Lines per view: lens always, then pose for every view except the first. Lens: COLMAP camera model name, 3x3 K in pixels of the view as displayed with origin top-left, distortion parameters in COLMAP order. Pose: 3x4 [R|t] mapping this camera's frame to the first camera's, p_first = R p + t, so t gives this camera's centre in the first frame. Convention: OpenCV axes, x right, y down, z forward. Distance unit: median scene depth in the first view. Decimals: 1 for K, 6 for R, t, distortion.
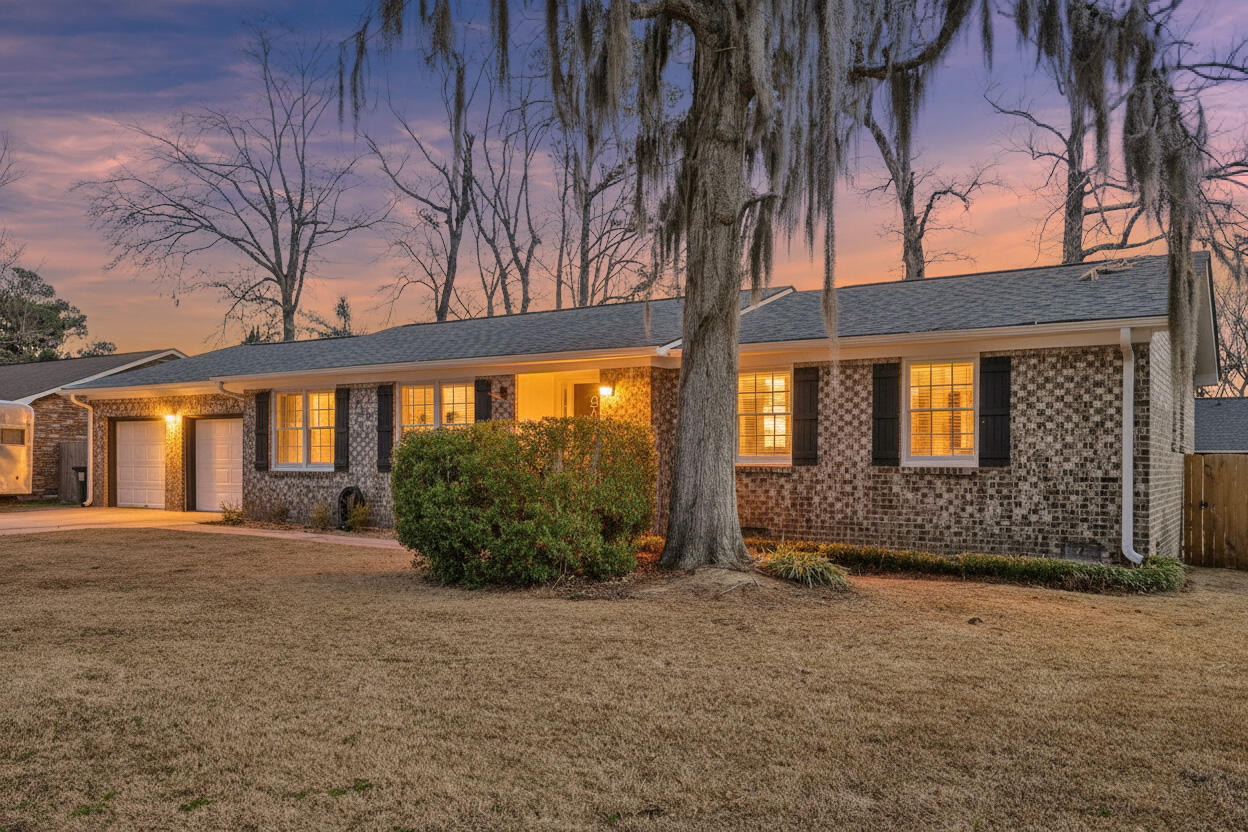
lens RADIAL K [[1017.7, 0, 626.1], [0, 1017.7, 422.8], [0, 0, 1]] dist [0.065531, -0.017236]
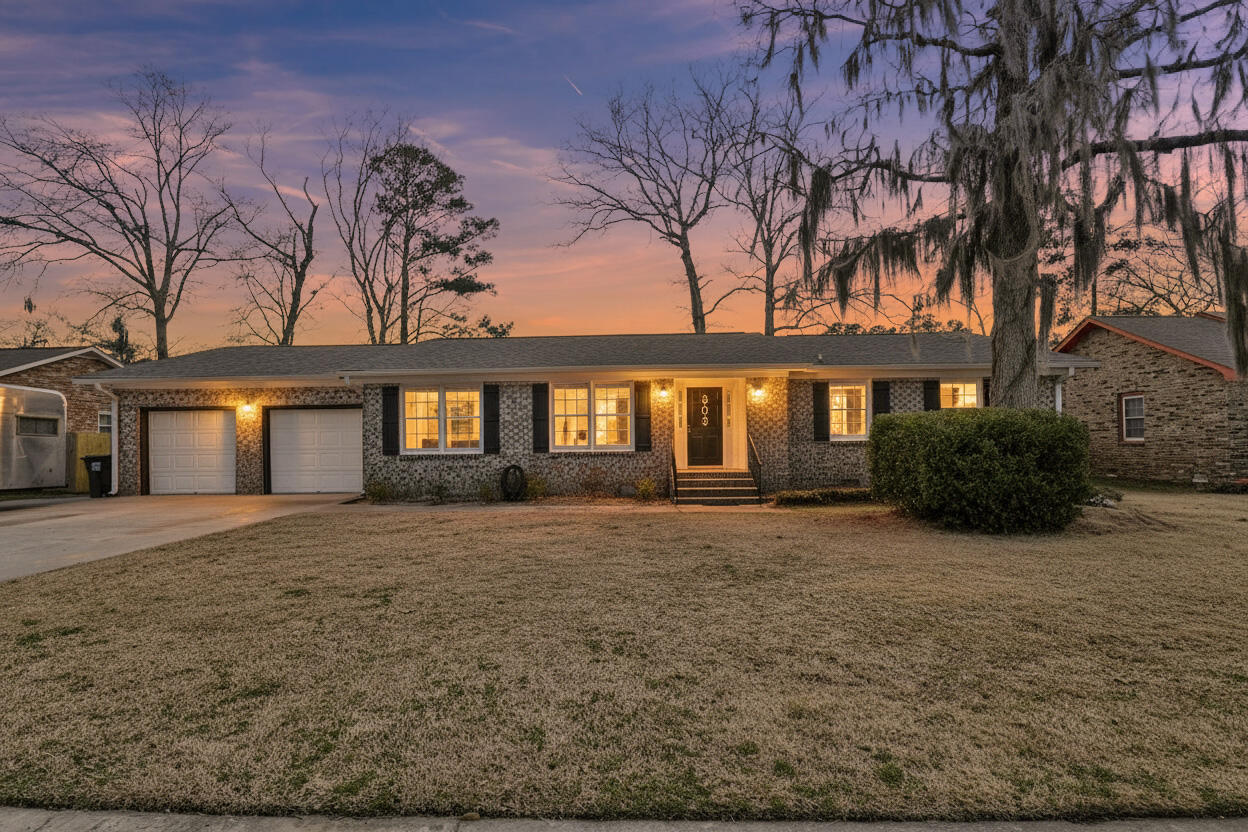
lens RADIAL K [[563.8, 0, 631.9], [0, 563.8, 423.4], [0, 0, 1]] dist [-0.012134, -0.000002]
pose [[0.834852, -0.000337, 0.550475, -0.476283], [-0.003496, 0.999976, 0.005914, 0.006958], [-0.550464, -0.006862, 0.834831, 0.323970]]
